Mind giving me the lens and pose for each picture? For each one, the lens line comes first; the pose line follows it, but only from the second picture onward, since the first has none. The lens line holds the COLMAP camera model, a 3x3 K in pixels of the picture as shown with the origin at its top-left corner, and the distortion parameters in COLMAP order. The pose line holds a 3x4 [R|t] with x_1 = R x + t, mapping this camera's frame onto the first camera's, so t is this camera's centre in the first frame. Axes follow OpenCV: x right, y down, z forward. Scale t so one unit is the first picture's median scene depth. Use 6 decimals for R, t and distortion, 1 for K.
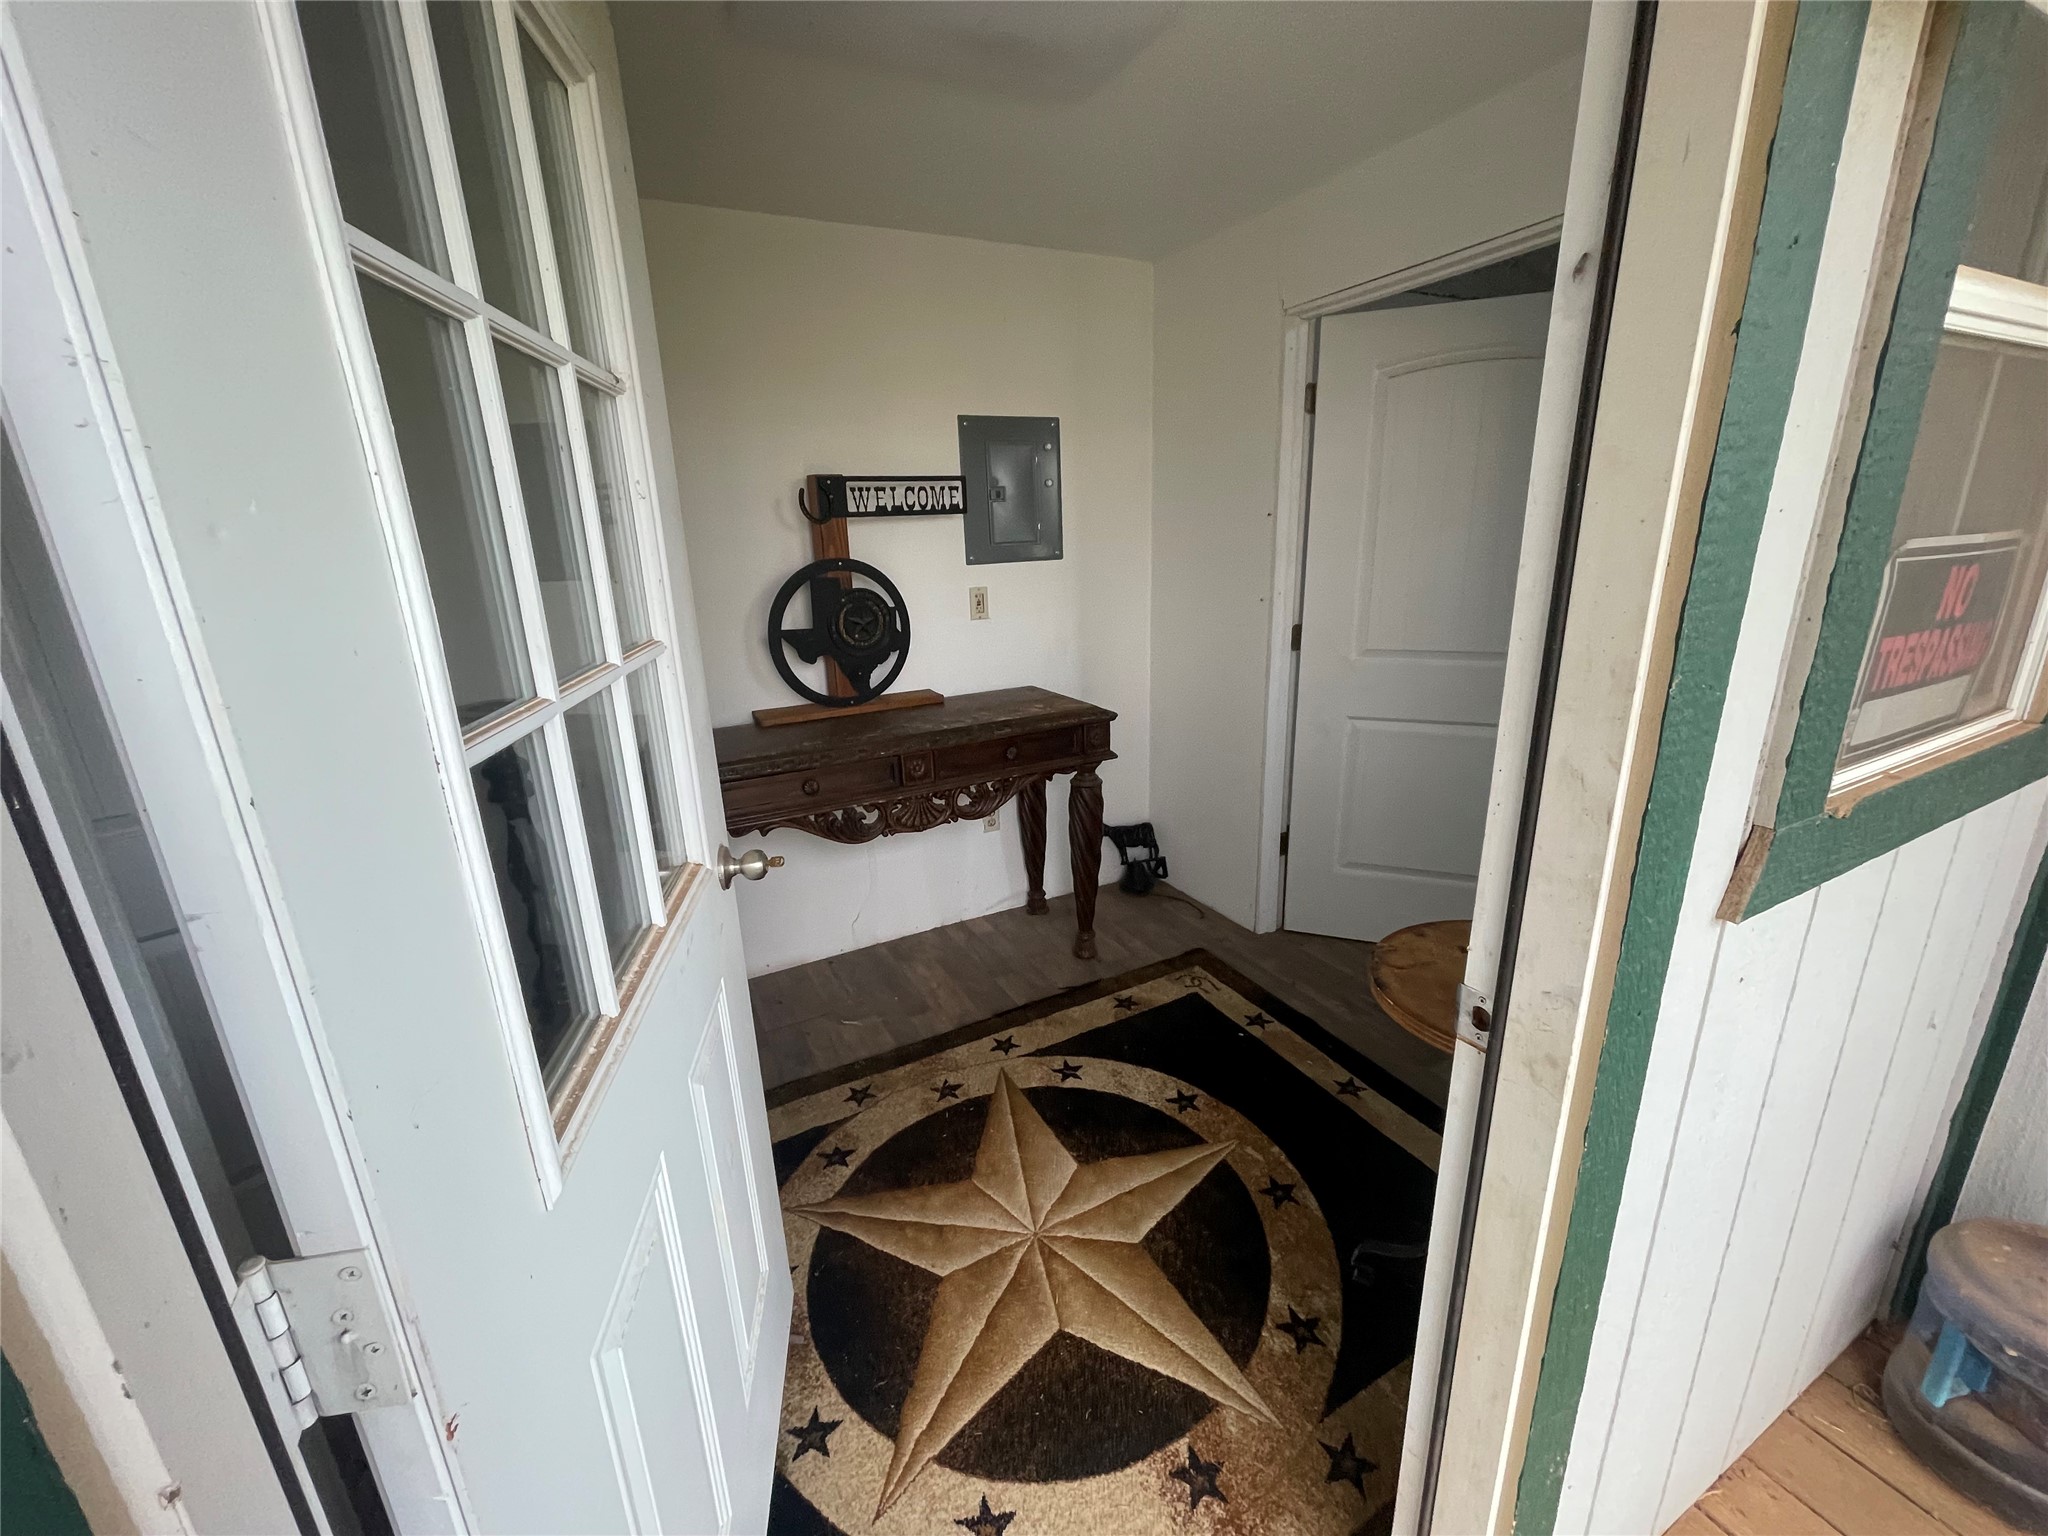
lens RADIAL K [[828.9, 0, 1024.9], [0, 828.9, 762.3], [0, 0, 1]] dist [0.000890, 0.000366]
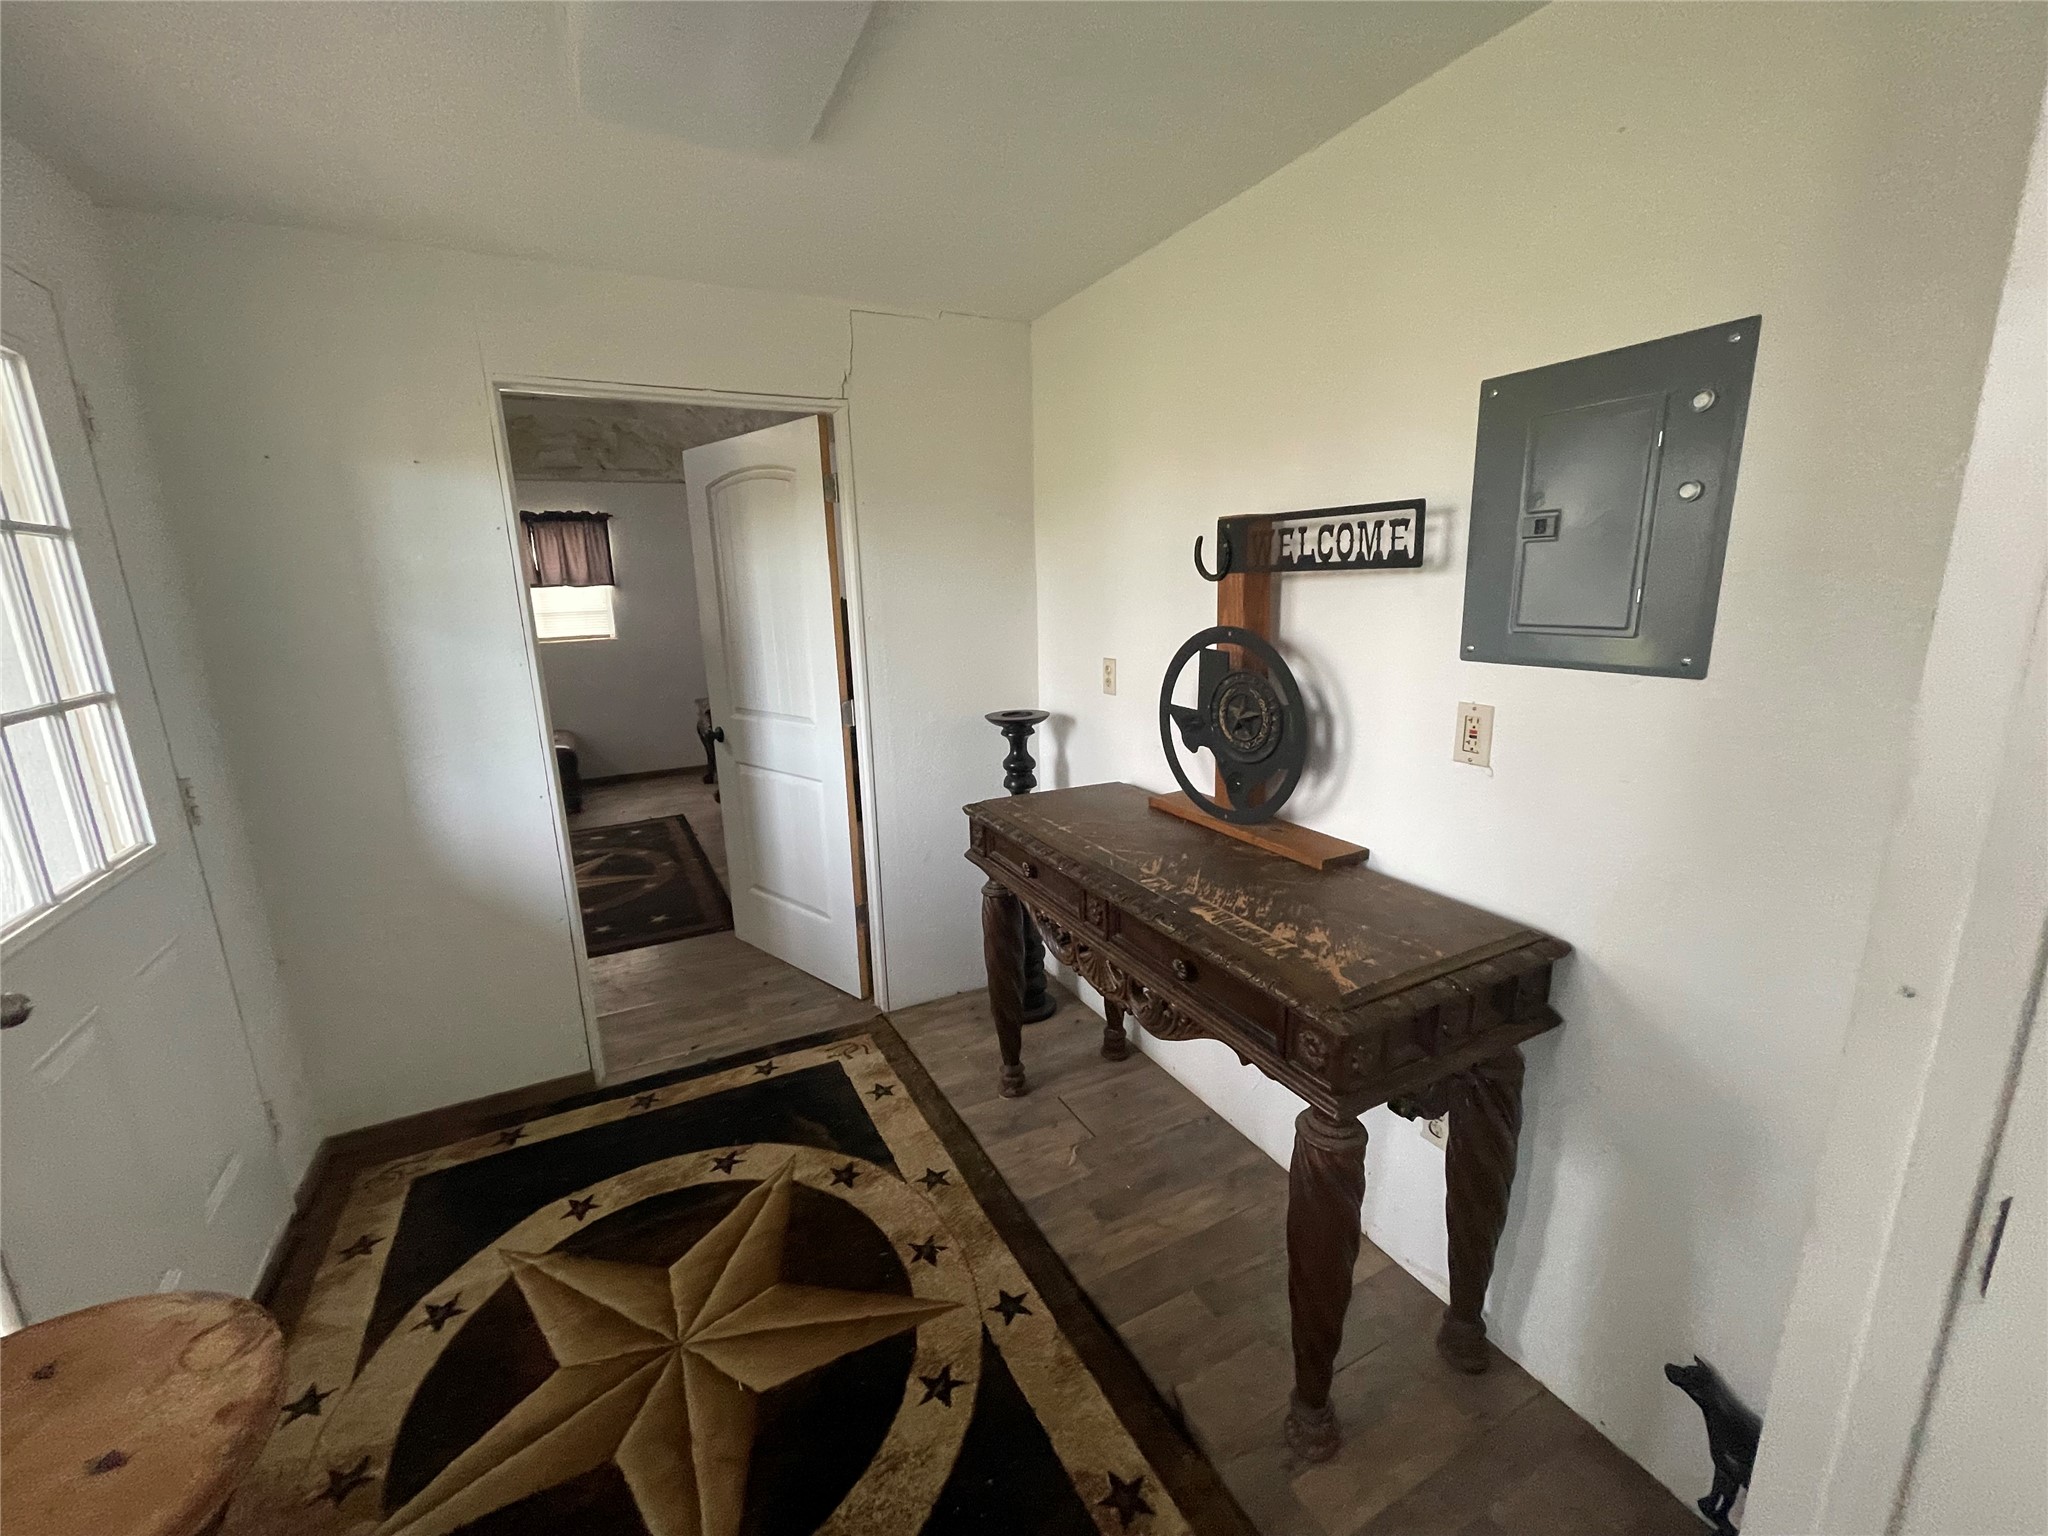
lens RADIAL K [[828.9, 0, 1022.3], [0, 828.9, 768.4], [0, 0, 1]] dist [0.000890, 0.000366]
pose [[-0.002732, 0.250210, -0.968188, 0.516489], [-0.262826, 0.933973, 0.242110, -0.252062], [0.964839, 0.255126, 0.063210, 0.785749]]
